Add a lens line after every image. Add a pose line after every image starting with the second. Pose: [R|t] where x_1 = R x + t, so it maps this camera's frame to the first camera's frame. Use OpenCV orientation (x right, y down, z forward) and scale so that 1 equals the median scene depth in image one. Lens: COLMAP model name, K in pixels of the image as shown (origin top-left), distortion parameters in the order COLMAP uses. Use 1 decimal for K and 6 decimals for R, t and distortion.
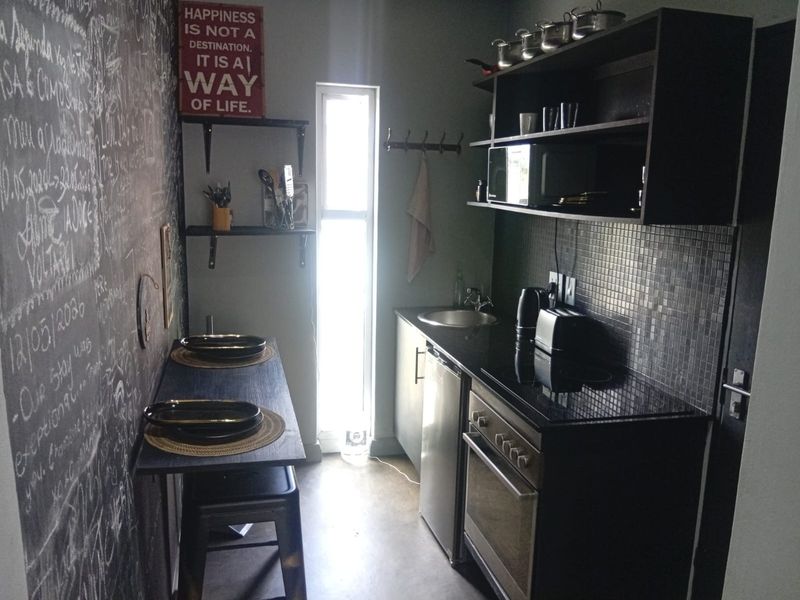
lens RADIAL K [[657.8, 0, 400.0], [0, 657.8, 300.0], [0, 0, 1]] dist [0.065649, -0.141532]
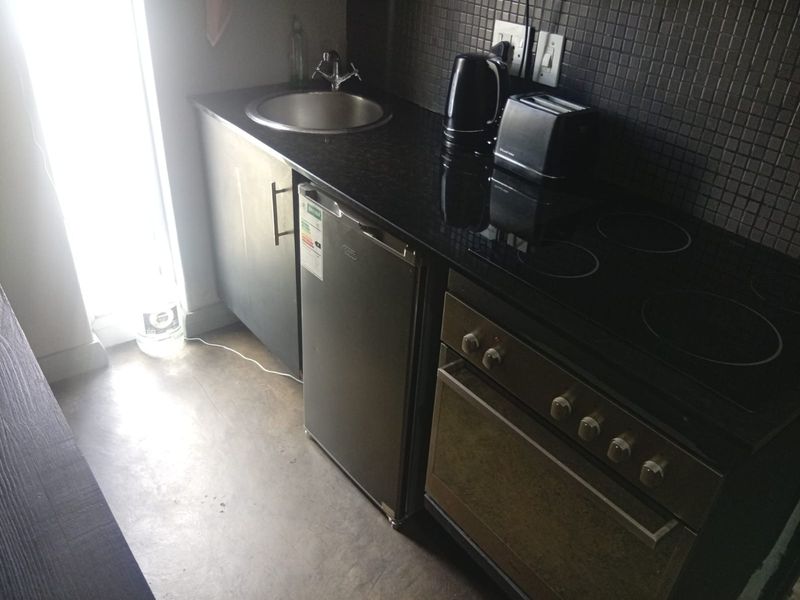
lens RADIAL K [[657.8, 0, 400.0], [0, 657.8, 300.0], [0, 0, 1]] dist [0.065649, -0.141532]
pose [[0.917132, -0.194396, 0.347963, -0.100132], [0.044756, 0.917707, 0.394729, -0.057526], [-0.396062, -0.346446, 0.850359, 0.535341]]
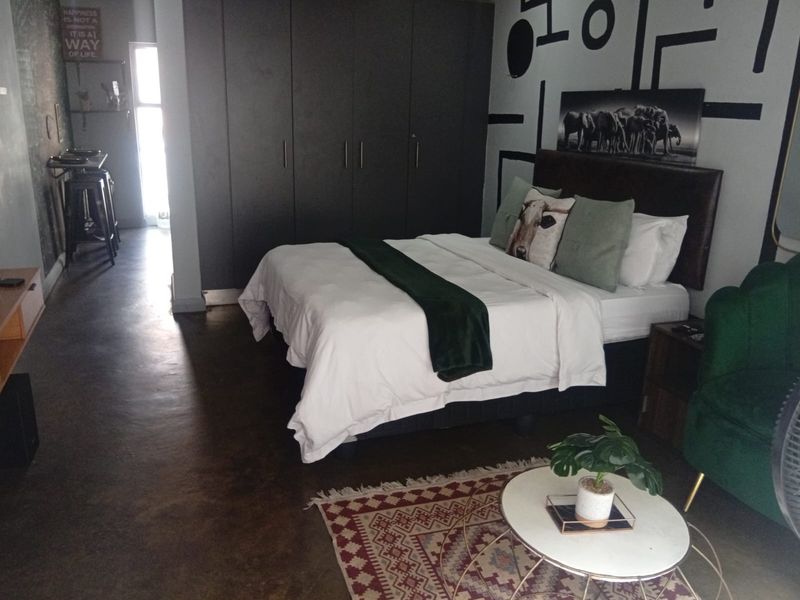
lens RADIAL K [[666.0, 0, 384.3], [0, 666.0, 299.6], [0, 0, 1]] dist [0.063158, -0.143831]
pose [[0.997799, -0.025466, 0.061223, 0.684011], [0.018699, 0.993902, 0.108666, 0.352680], [-0.063617, -0.107282, 0.992191, -1.627215]]
